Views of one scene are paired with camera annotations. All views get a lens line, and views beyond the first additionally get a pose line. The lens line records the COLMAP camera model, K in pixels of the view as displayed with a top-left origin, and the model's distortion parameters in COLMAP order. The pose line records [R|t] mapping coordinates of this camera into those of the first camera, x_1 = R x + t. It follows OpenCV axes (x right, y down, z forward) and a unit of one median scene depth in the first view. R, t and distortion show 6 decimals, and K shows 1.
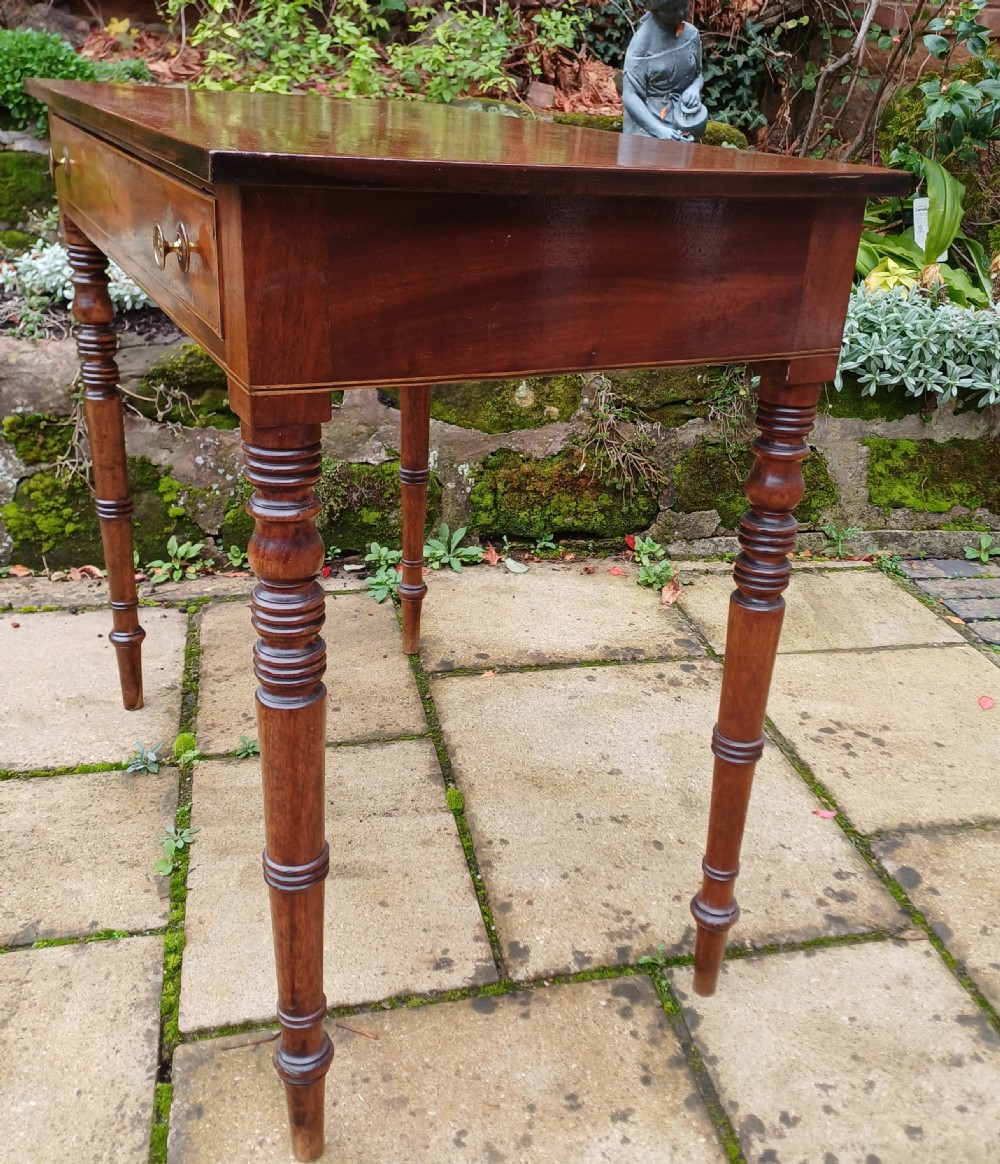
lens RADIAL K [[1119.7, 0, 570.8], [0, 1119.7, 546.3], [0, 0, 1]] dist [0.144811, -0.244619]
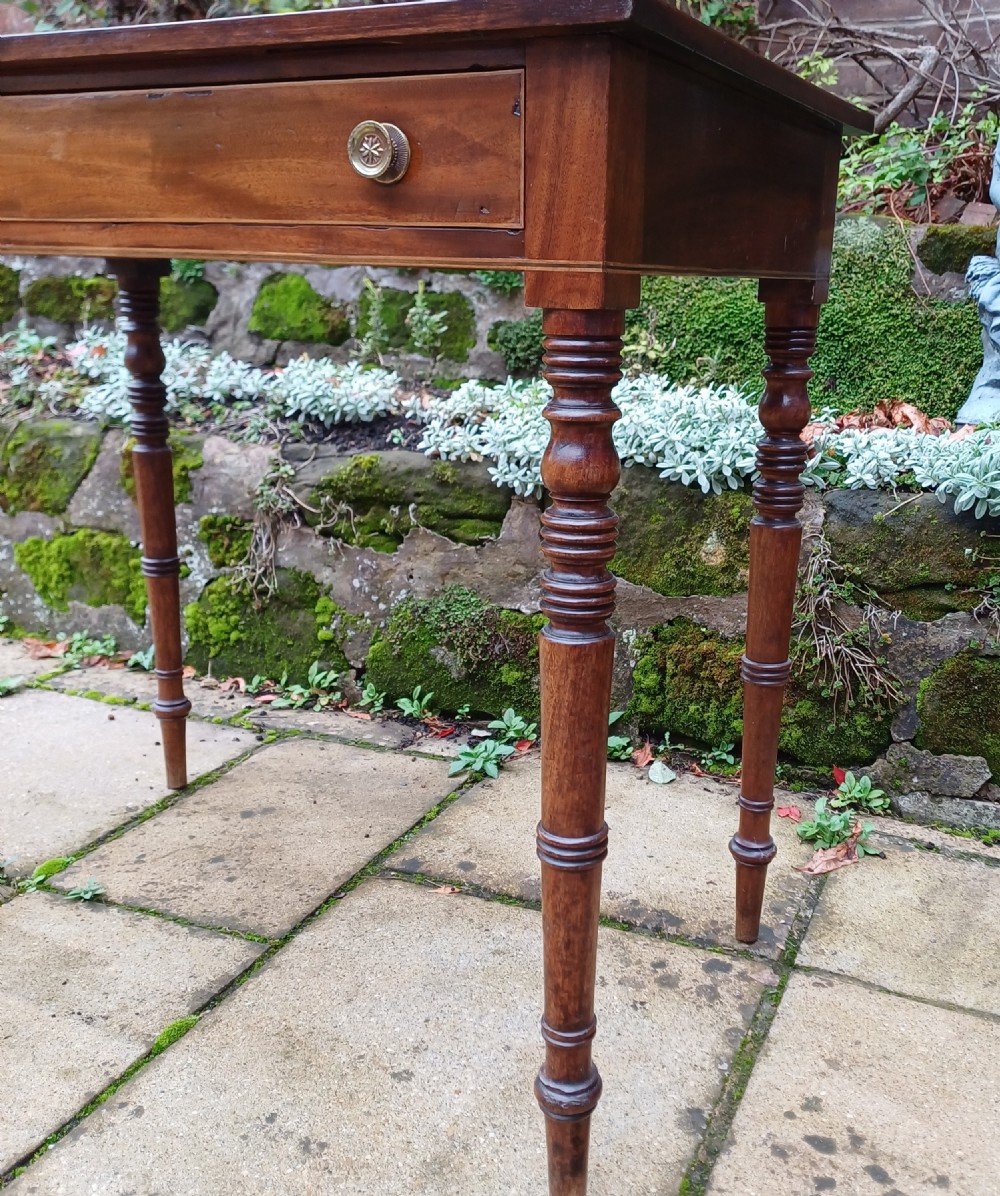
lens RADIAL K [[1158.8, 0, 610.5], [0, 1158.8, 590.7], [0, 0, 1]] dist [0.144958, -0.247533]
pose [[0.818992, 0.110075, -0.563147, 0.360311], [-0.200148, 0.974589, -0.100580, -0.016961], [0.537766, 0.195087, 0.820213, 0.347357]]
